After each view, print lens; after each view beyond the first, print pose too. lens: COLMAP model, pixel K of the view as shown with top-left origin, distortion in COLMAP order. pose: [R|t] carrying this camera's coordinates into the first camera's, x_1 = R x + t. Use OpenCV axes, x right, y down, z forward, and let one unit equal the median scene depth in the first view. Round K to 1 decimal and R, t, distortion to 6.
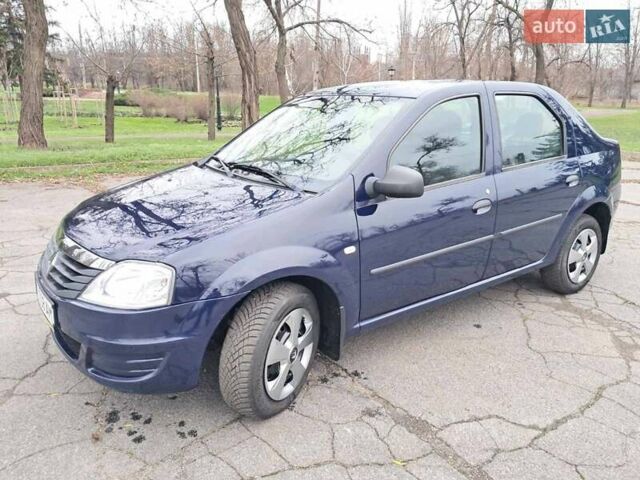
lens RADIAL K [[506.8, 0, 322.2], [0, 506.8, 237.3], [0, 0, 1]] dist [0.008921, -0.010266]
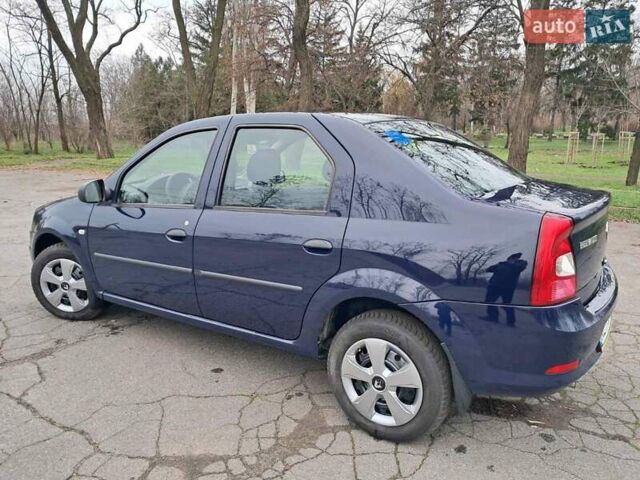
lens RADIAL K [[506.8, 0, 320.4], [0, 506.8, 239.1], [0, 0, 1]] dist [0.008921, -0.010266]
pose [[0.348110, 0.195421, -0.916859, 1.593308], [-0.261065, 0.959550, 0.105399, -0.278395], [0.900369, 0.202669, 0.385047, 1.021803]]
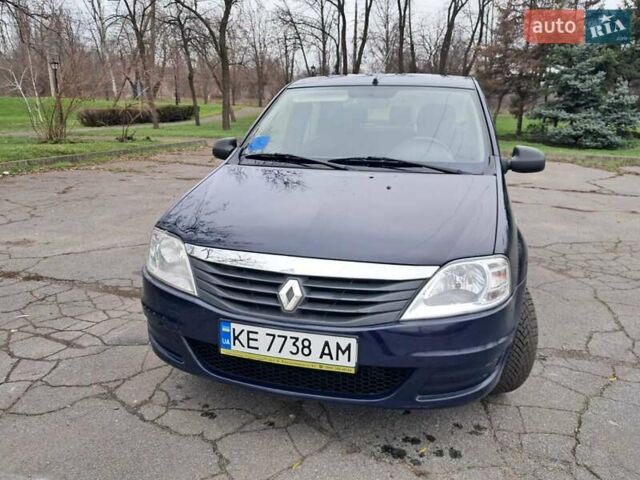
lens RADIAL K [[506.8, 0, 321.0], [0, 506.8, 242.8], [0, 0, 1]] dist [0.008921, -0.010266]
pose [[0.779703, -0.164276, 0.604216, -0.929122], [0.157457, 0.985402, 0.064726, -0.069163], [-0.606029, 0.044671, 0.794187, 0.355733]]
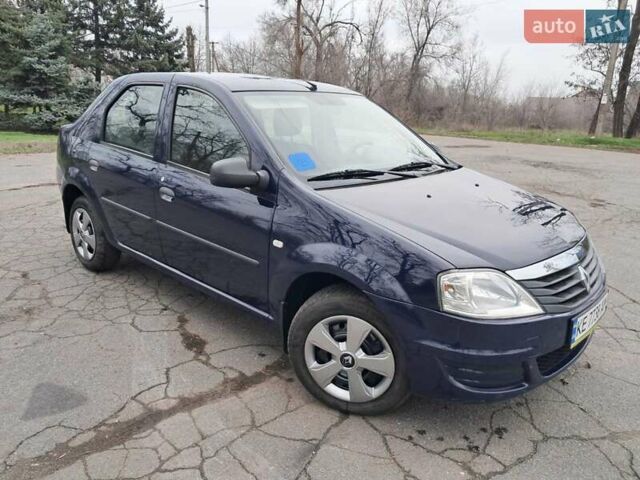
lens RADIAL K [[506.8, 0, 318.7], [0, 506.8, 241.3], [0, 0, 1]] dist [0.008921, -0.010266]
pose [[-0.197448, -0.280029, 0.939467, -1.286379], [0.224401, 0.919977, 0.321382, -0.421190], [-0.954284, 0.274274, -0.118809, 1.530070]]
